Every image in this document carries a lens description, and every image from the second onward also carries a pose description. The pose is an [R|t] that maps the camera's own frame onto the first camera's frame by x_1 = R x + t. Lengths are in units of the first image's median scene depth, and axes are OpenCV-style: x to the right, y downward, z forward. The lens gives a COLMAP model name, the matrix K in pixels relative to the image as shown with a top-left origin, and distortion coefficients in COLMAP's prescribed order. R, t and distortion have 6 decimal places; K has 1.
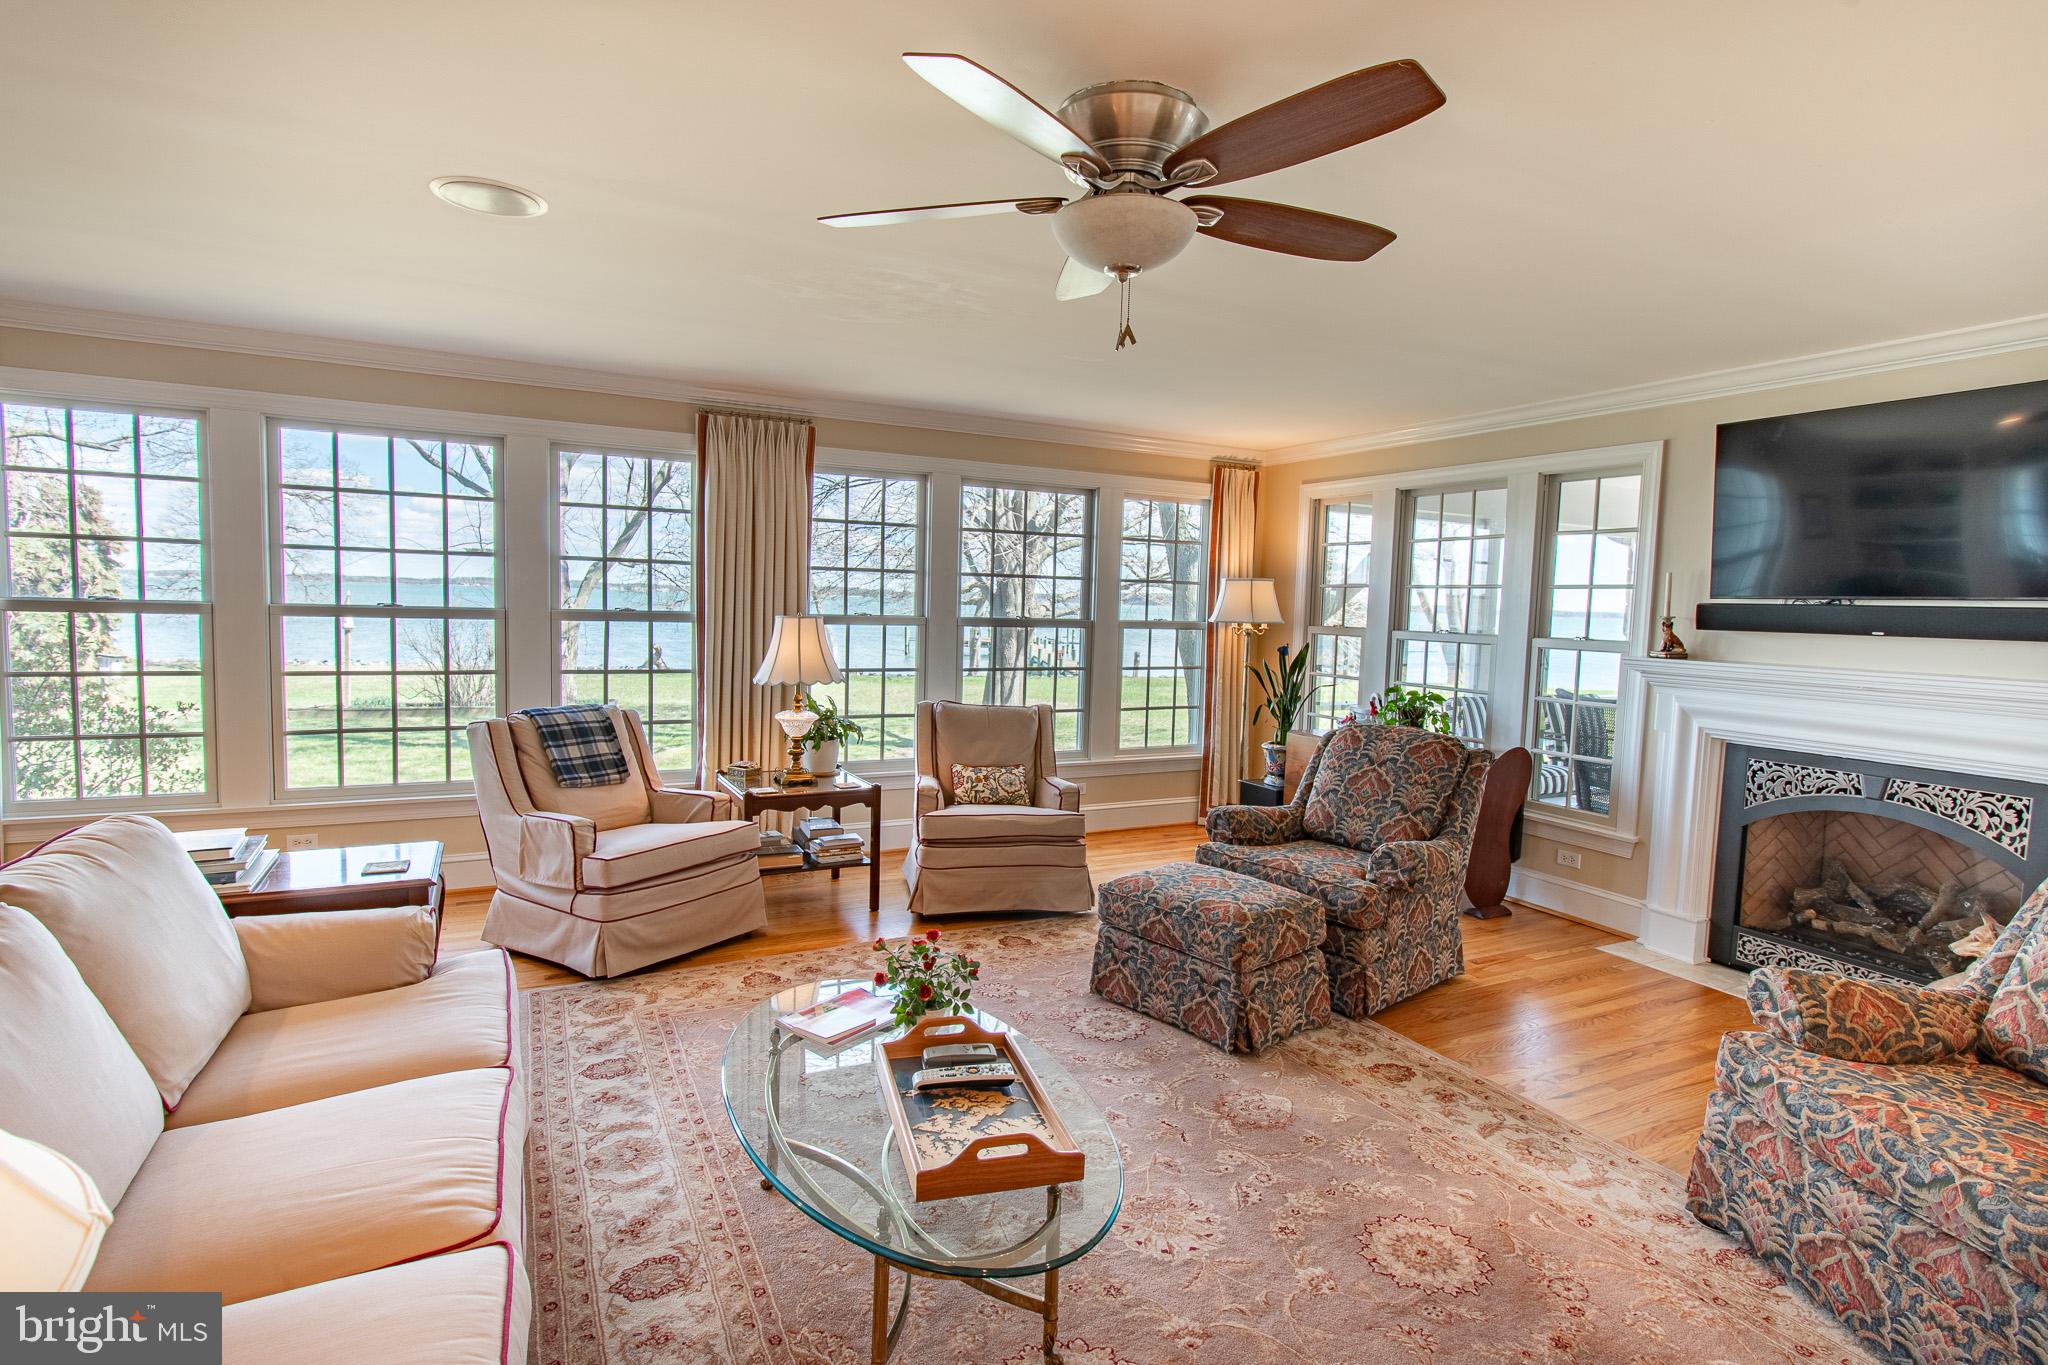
lens RADIAL K [[1012.1, 0, 1017.1], [0, 1012.1, 679.4], [0, 0, 1]] dist [0.006432, 0.000258]
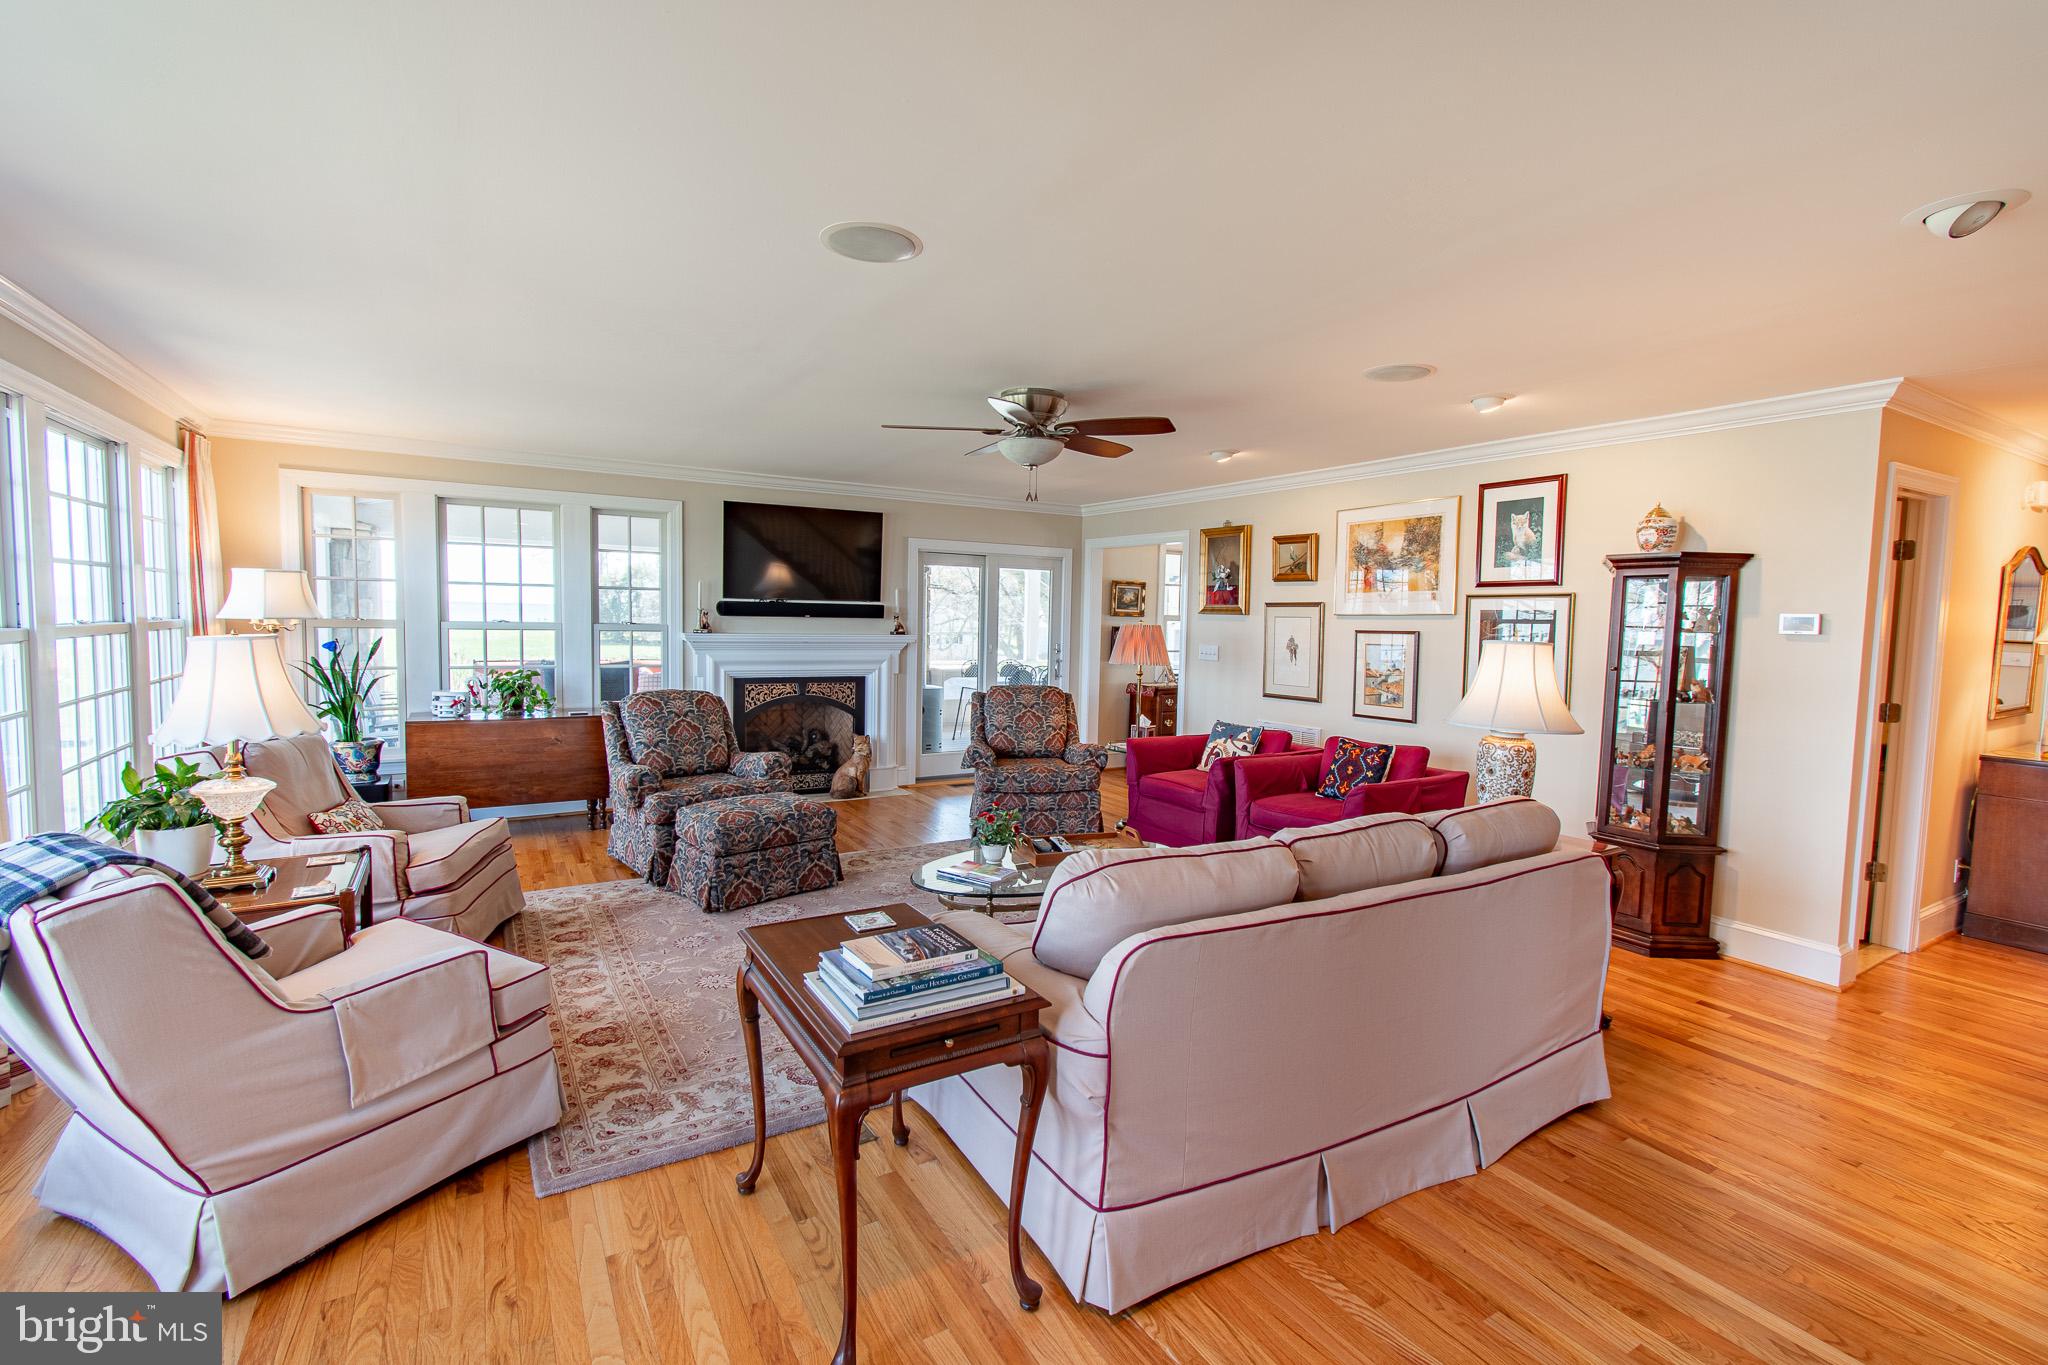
lens RADIAL K [[897.8, 0, 1024.6], [0, 897.8, 678.6], [0, 0, 1]] dist [-0.001121, -0.000288]
pose [[-0.071643, -0.099887, 0.992416, -1.062534], [0.051485, 0.993276, 0.103690, -0.086601], [-0.996101, 0.058523, -0.066019, 0.668852]]
